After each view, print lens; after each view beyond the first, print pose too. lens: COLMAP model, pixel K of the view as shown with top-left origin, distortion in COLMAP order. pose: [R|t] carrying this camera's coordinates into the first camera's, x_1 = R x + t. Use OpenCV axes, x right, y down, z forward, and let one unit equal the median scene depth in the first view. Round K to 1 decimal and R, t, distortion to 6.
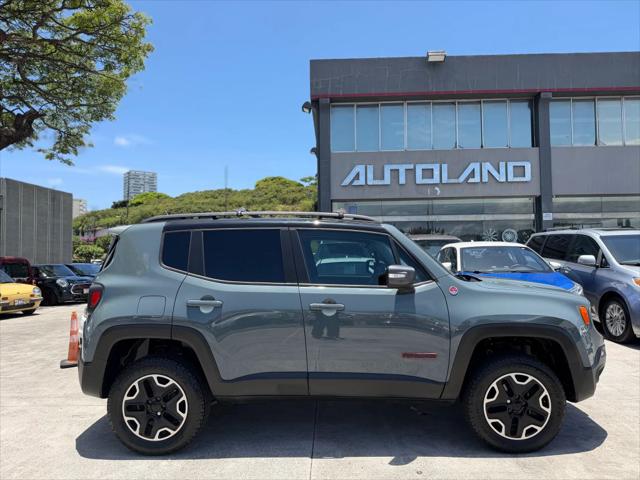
lens RADIAL K [[459.5, 0, 324.7], [0, 459.5, 243.2], [0, 0, 1]] dist [0.021546, -0.029771]
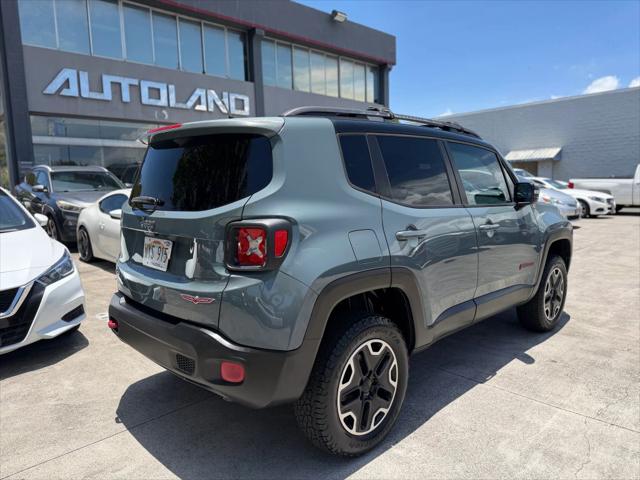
lens RADIAL K [[459.5, 0, 314.7], [0, 459.5, 237.4], [0, 0, 1]] dist [0.021546, -0.029771]
pose [[0.689187, -0.083464, 0.719761, -0.224051], [-0.008498, 0.992344, 0.123210, 0.011196], [-0.724534, -0.091031, 0.683201, 0.148398]]
